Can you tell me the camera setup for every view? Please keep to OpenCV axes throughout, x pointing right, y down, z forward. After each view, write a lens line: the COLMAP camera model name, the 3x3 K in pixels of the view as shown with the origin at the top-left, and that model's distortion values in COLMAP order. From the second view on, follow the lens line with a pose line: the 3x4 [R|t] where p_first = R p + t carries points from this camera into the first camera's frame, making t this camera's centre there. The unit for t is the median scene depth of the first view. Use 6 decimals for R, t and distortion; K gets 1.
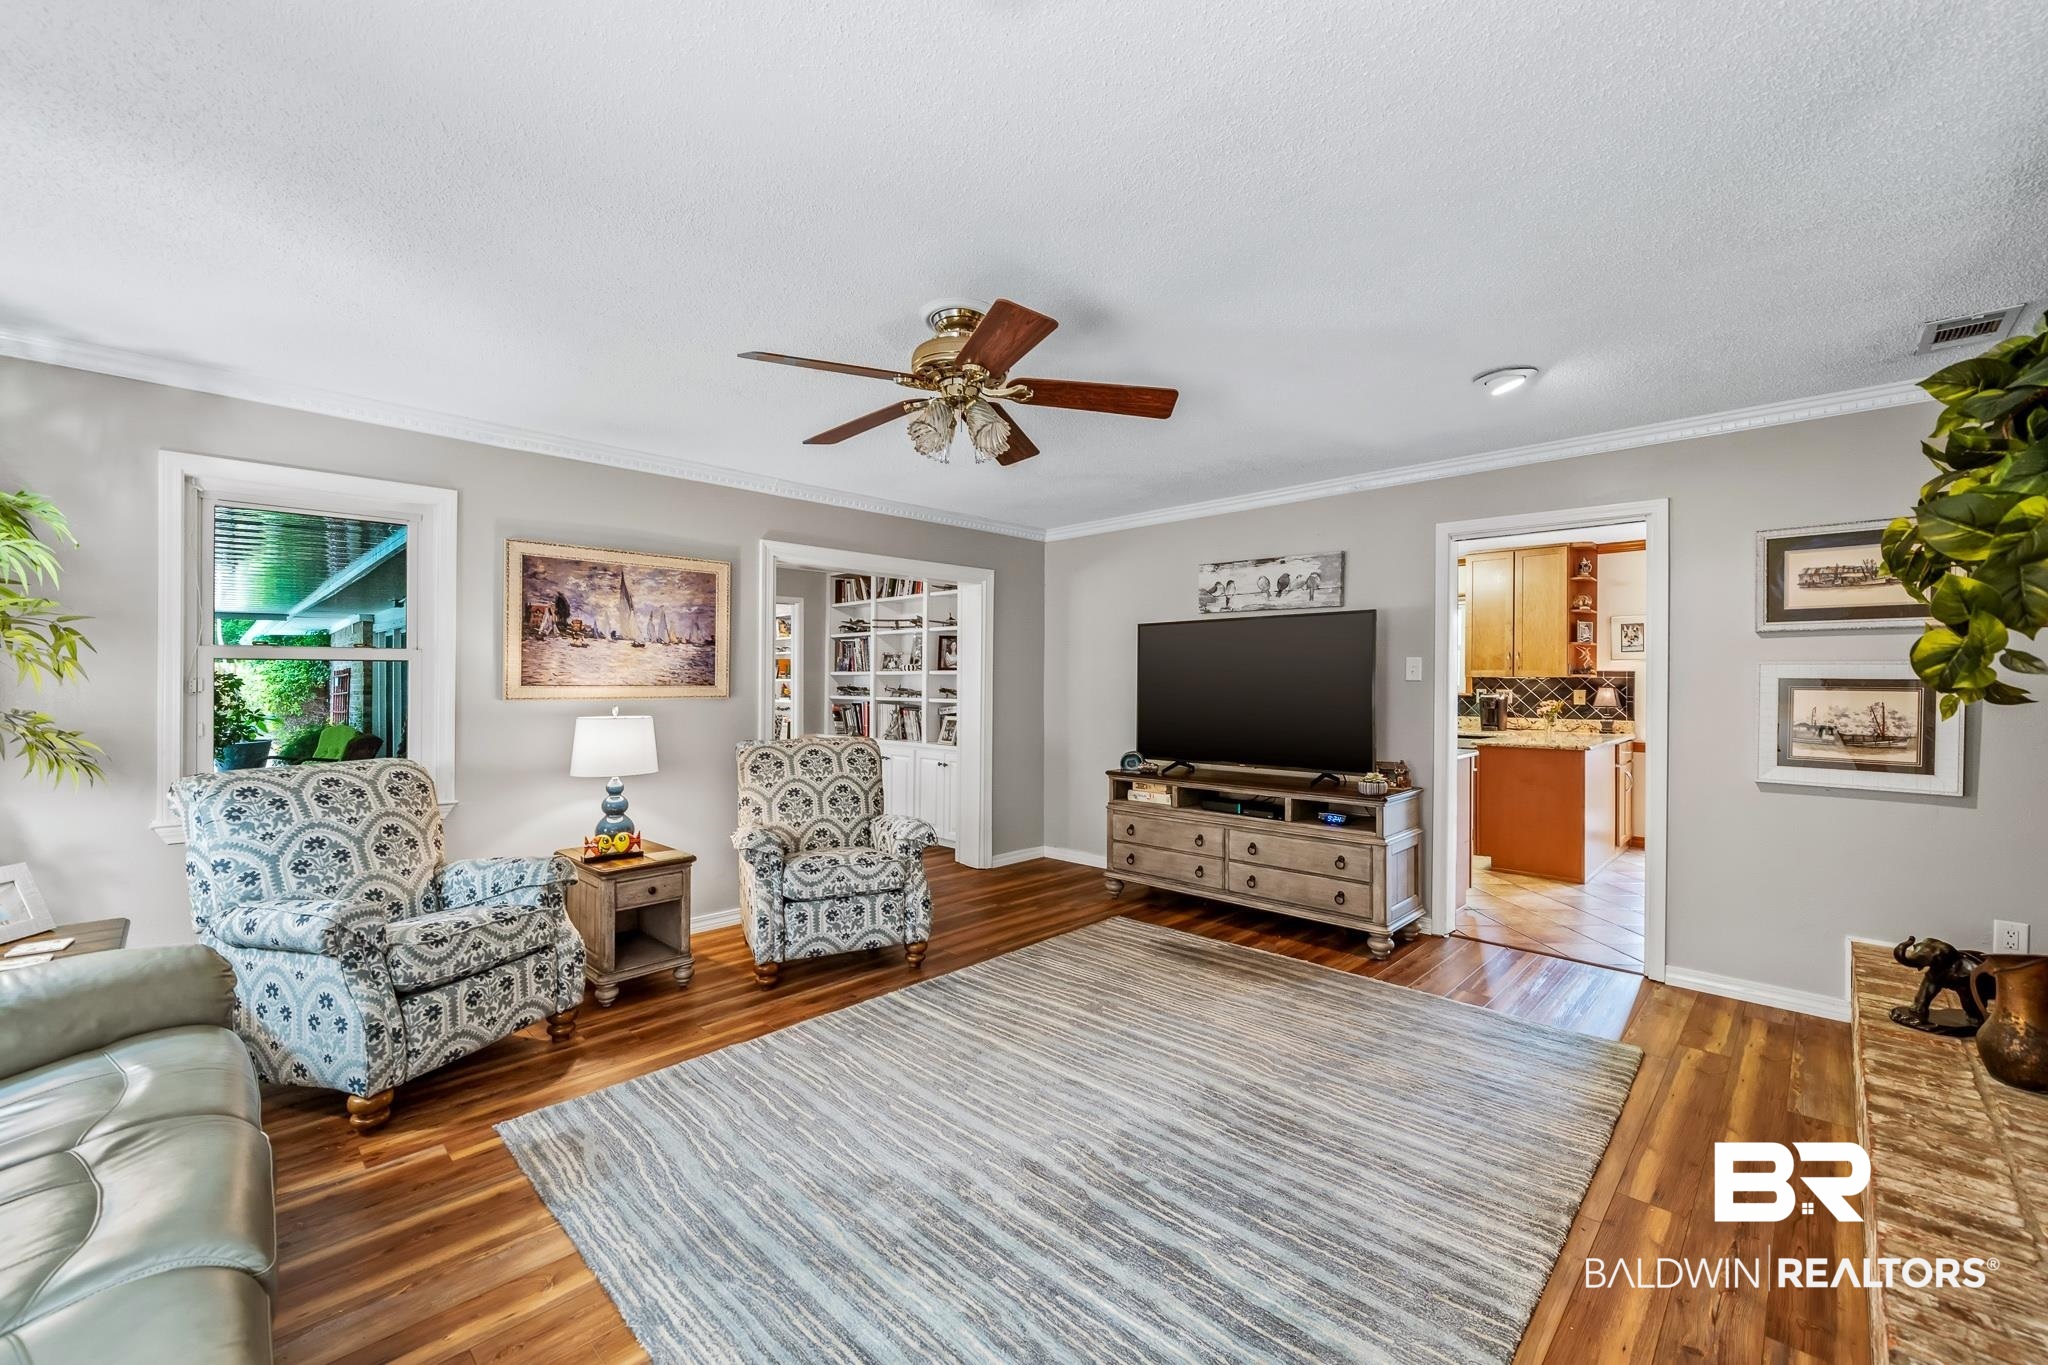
lens RADIAL K [[825.8, 0, 1016.3], [0, 825.8, 687.0], [0, 0, 1]] dist [0.000639, 0.000049]
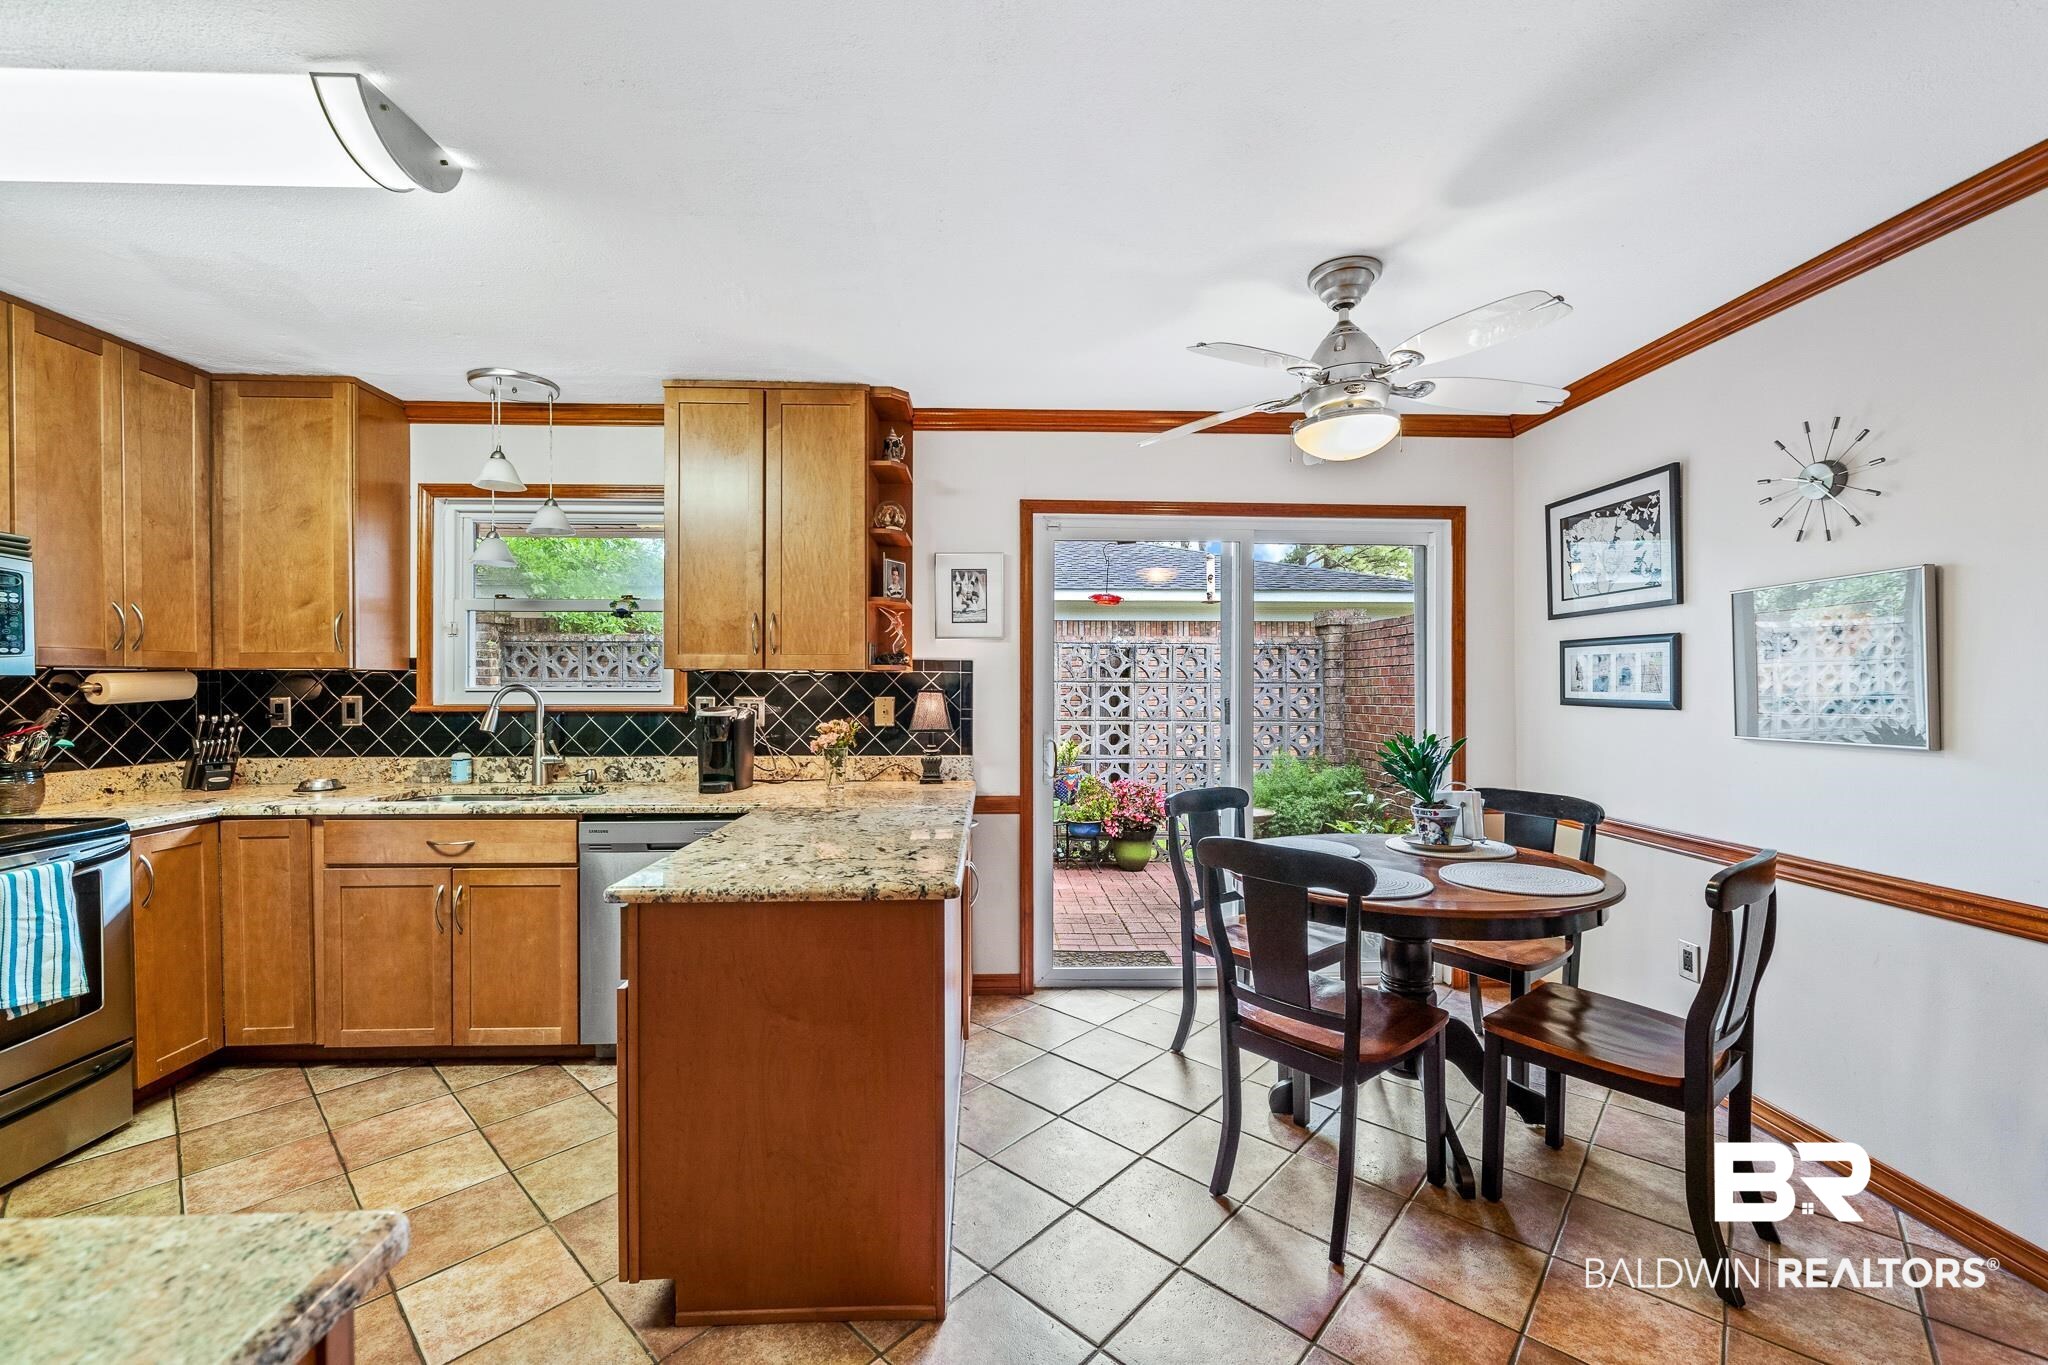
lens RADIAL K [[822.1, 0, 1026.2], [0, 822.1, 688.2], [0, 0, 1]] dist [0.000299, 0.000037]
pose [[0.682590, -0.005090, 0.730784, 0.381234], [0.005359, 0.999984, 0.001959, -0.002075], [-0.730782, 0.002579, 0.682606, 0.604575]]
